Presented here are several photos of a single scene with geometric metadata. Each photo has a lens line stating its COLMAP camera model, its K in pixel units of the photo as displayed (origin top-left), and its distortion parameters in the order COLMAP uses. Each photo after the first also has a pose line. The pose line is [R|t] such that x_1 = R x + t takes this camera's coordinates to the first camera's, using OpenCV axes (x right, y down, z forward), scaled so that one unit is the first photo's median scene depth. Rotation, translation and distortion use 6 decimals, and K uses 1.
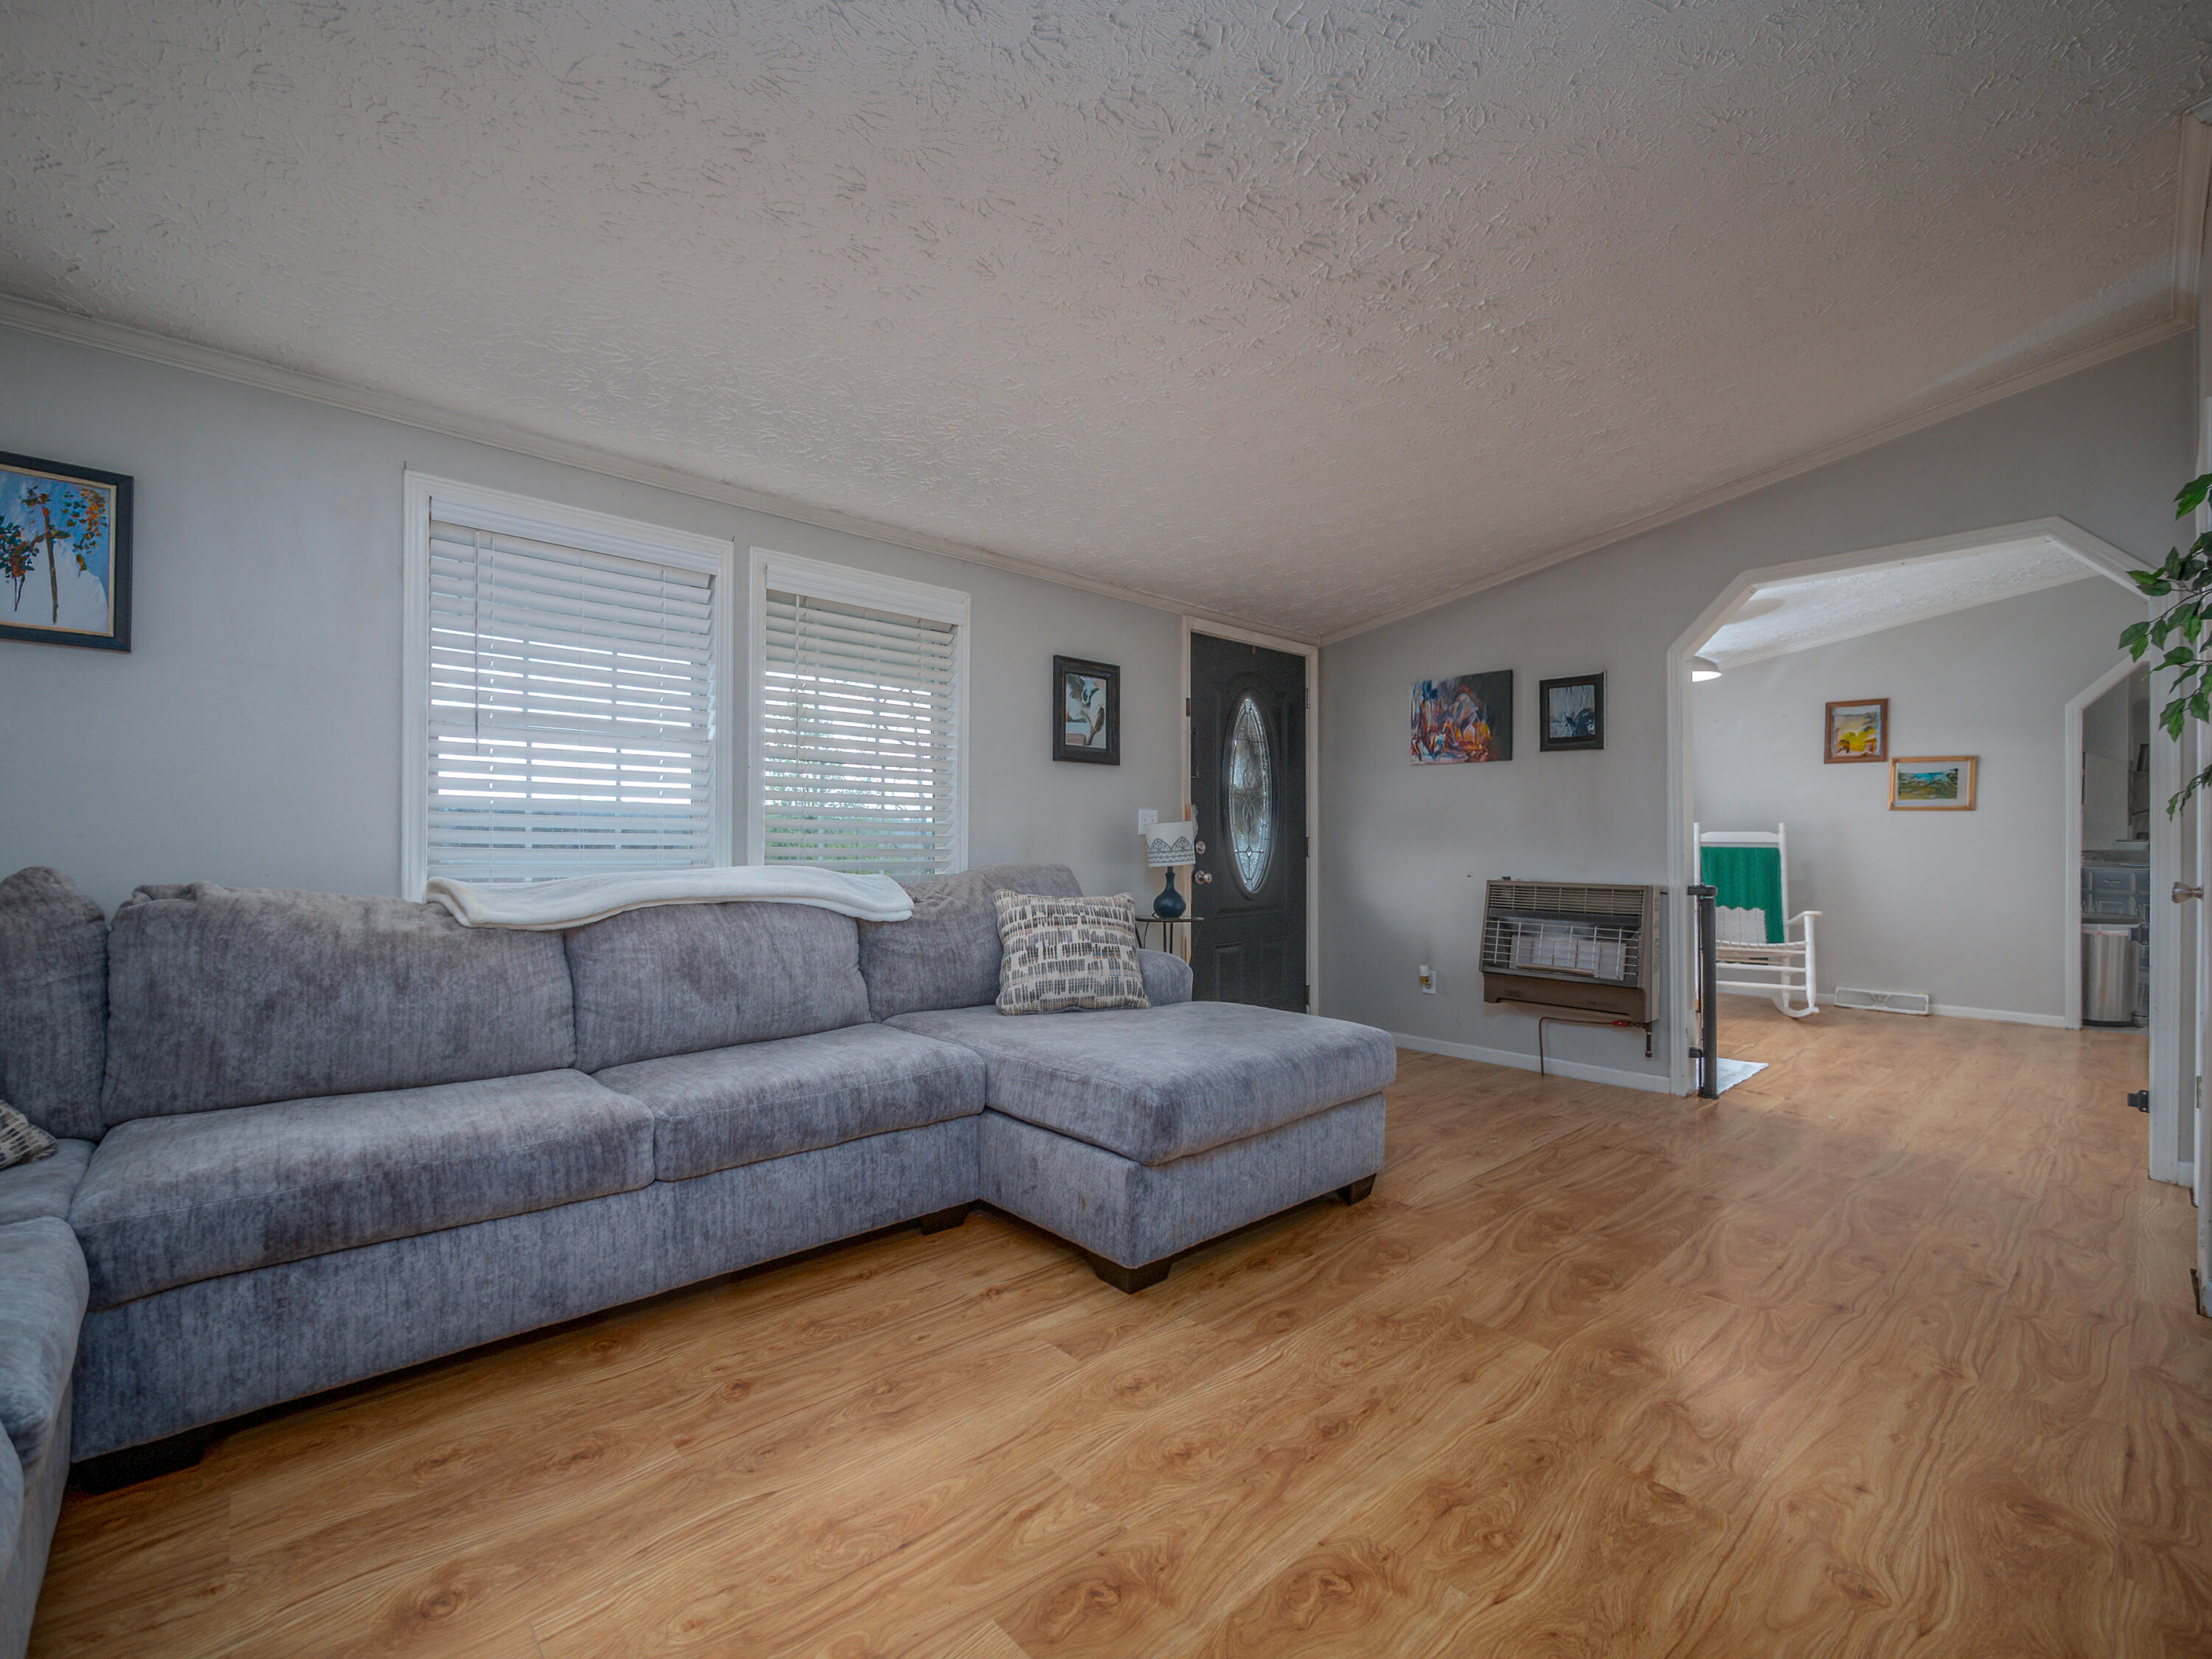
lens RADIAL K [[937.6, 0, 1114.8], [0, 937.6, 851.8], [0, 0, 1]] dist [-0.010741, 0.002531]
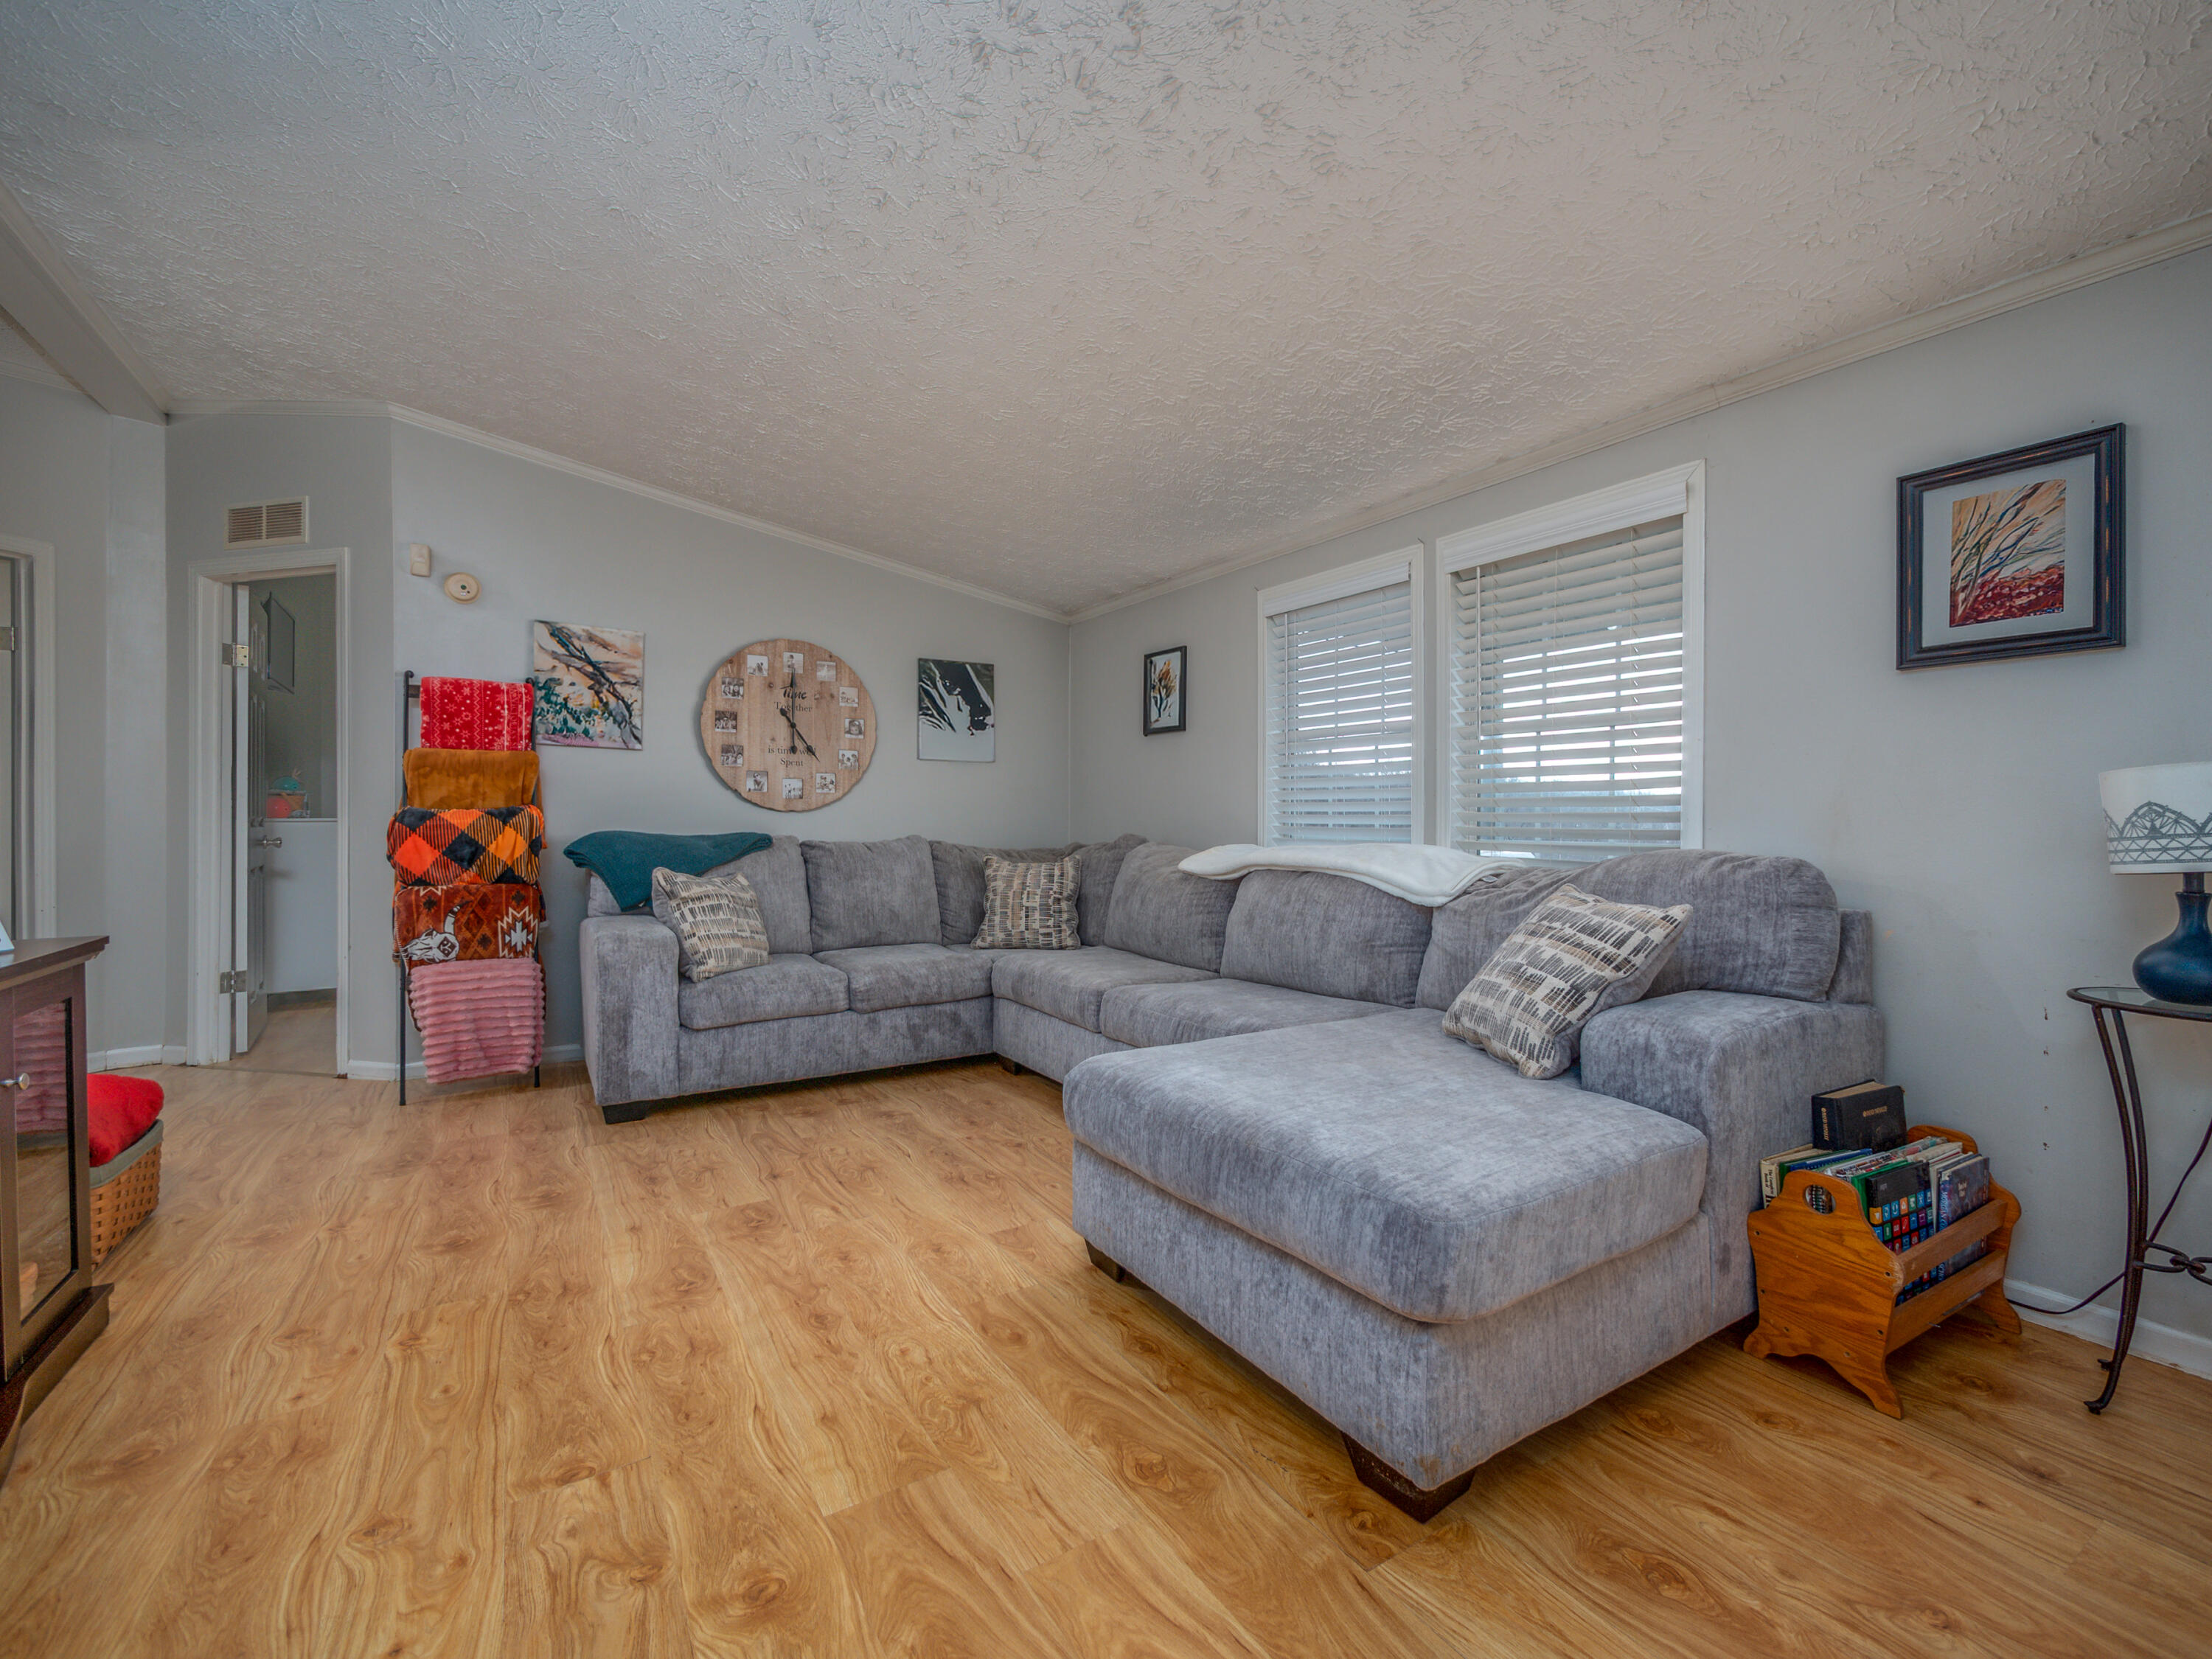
lens RADIAL K [[937.6, 0, 1112.3], [0, 937.6, 823.1], [0, 0, 1]] dist [-0.010741, 0.002531]
pose [[-0.159392, -0.003722, -0.987208, 1.153857], [-0.011405, 0.999933, -0.001929, -0.003253], [0.987149, 0.010951, -0.159424, 1.336720]]
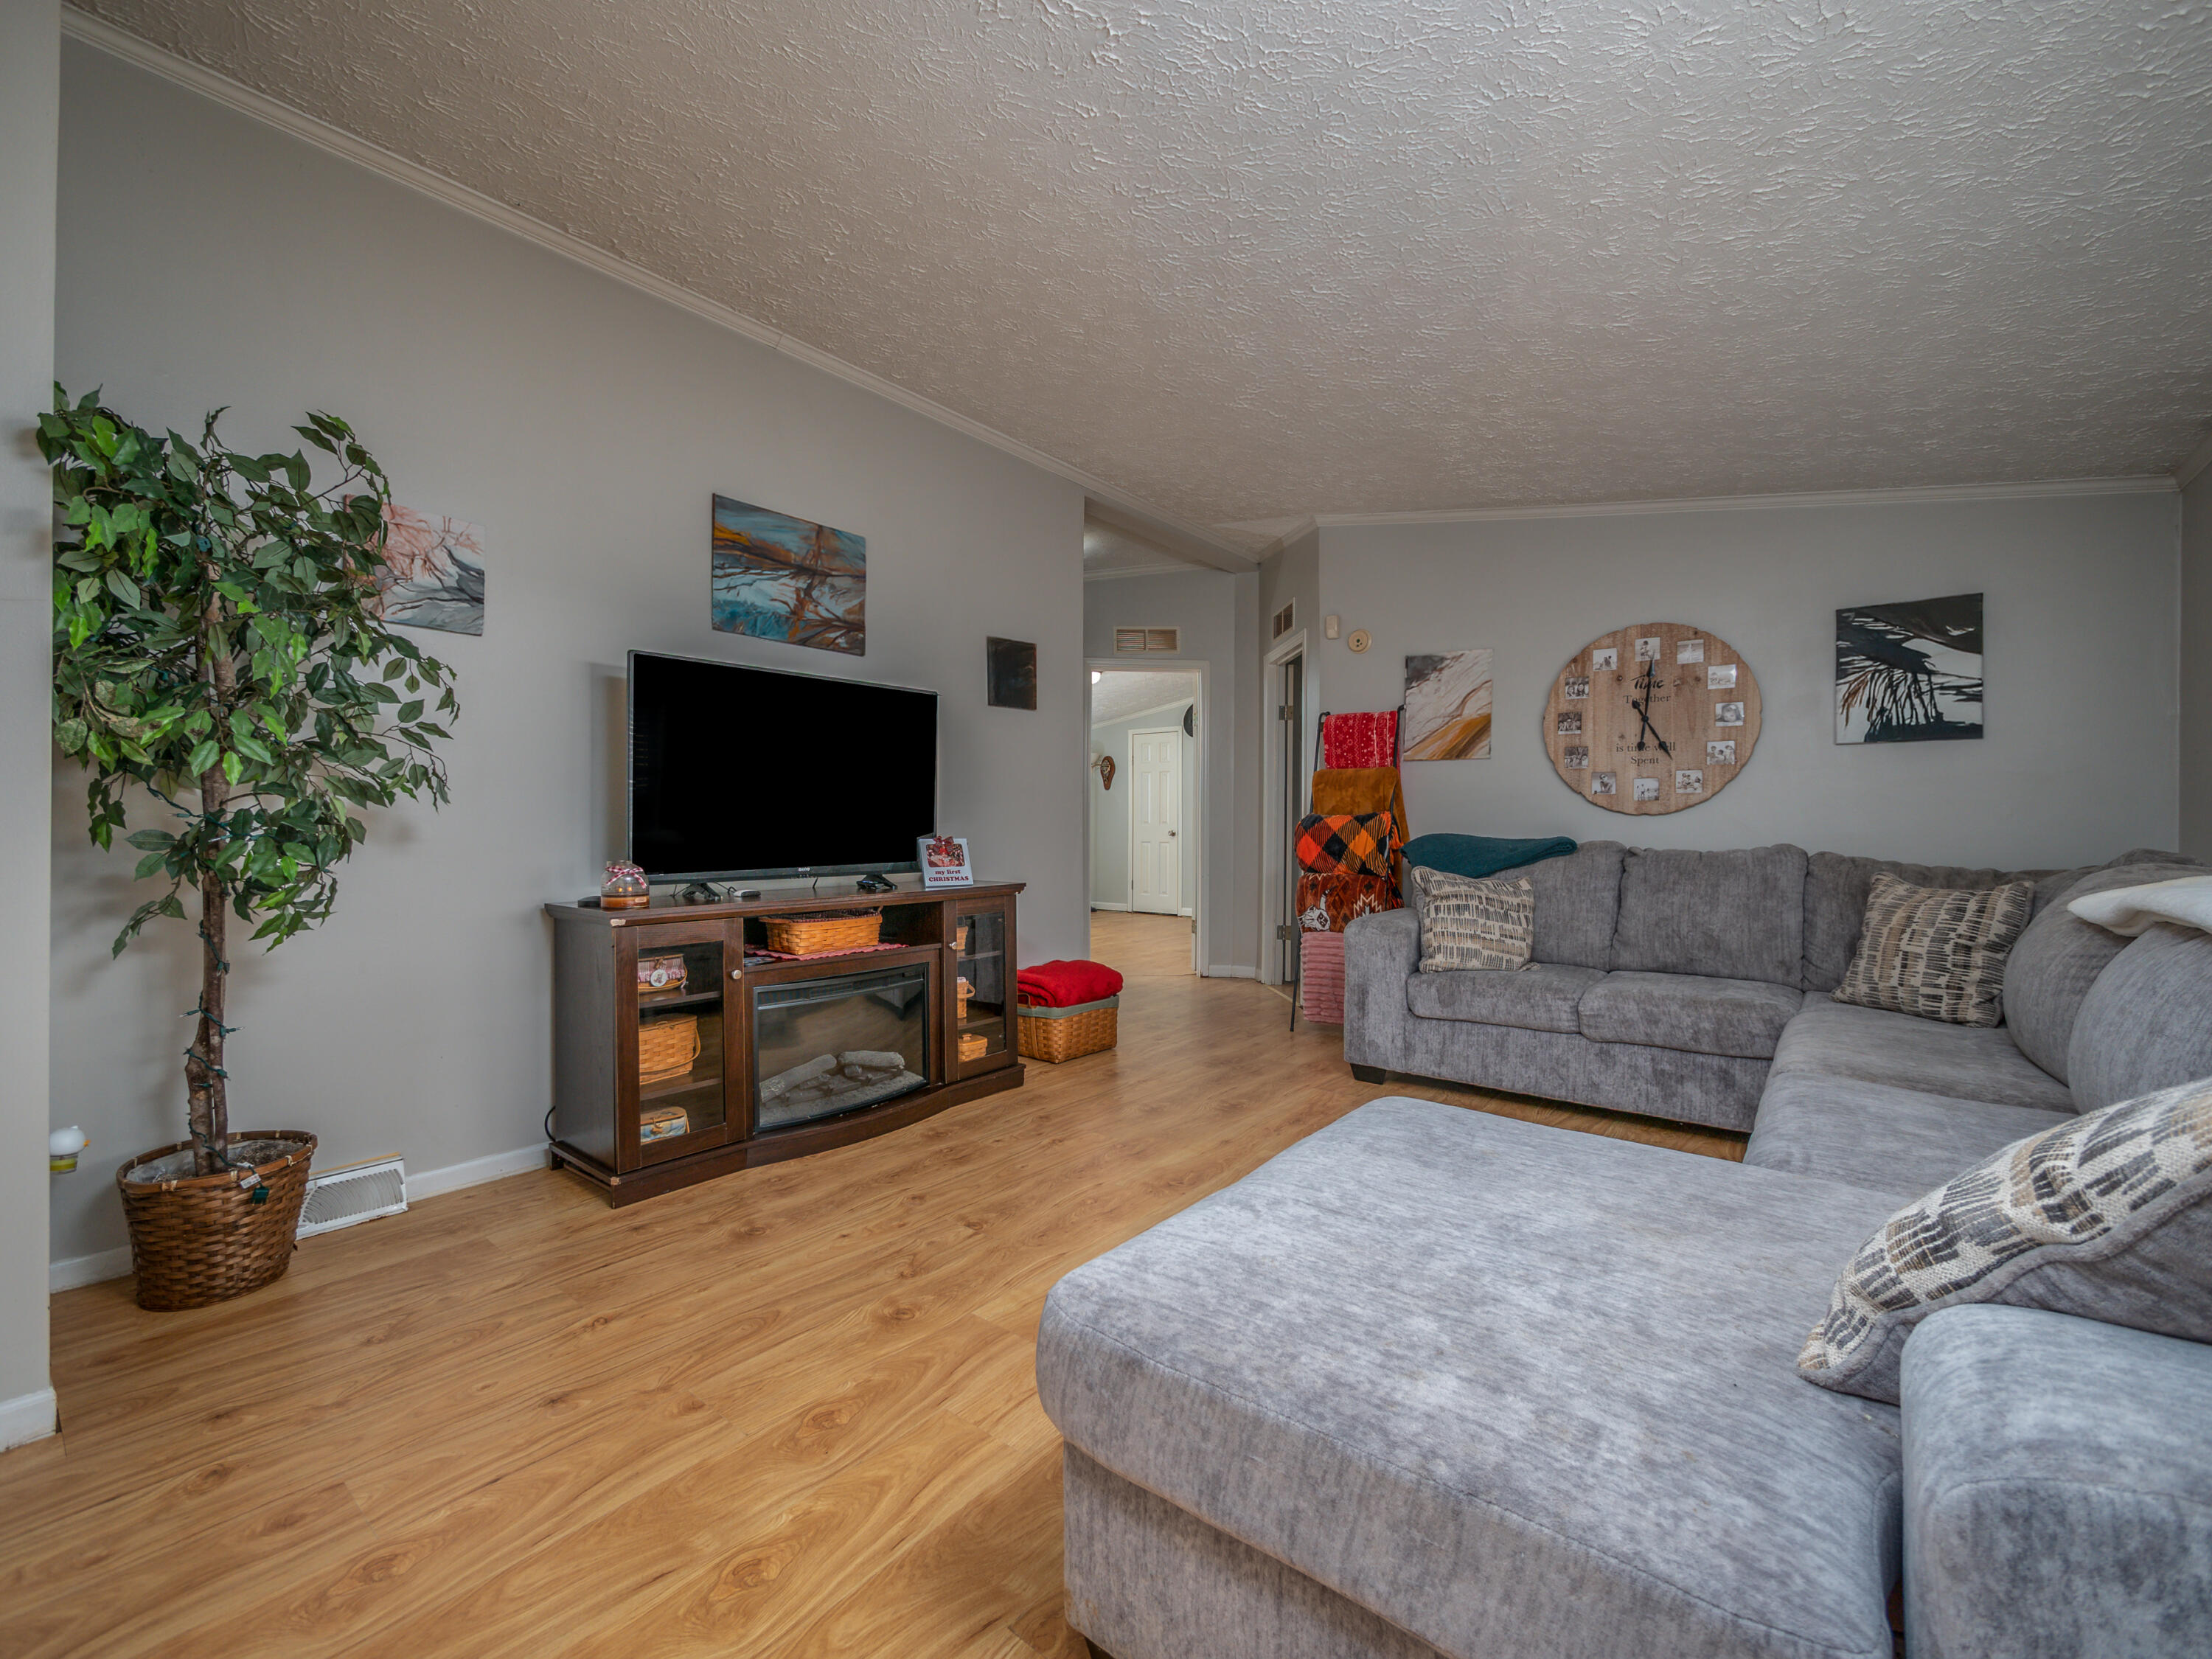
lens RADIAL K [[937.6, 0, 1122.5], [0, 937.6, 825.2], [0, 0, 1]] dist [-0.010741, 0.002531]
pose [[-0.984335, -0.009154, -0.176069, 0.493210], [-0.011168, 0.999883, 0.010448, -0.013306], [0.175953, 0.012251, -0.984322, 2.044854]]
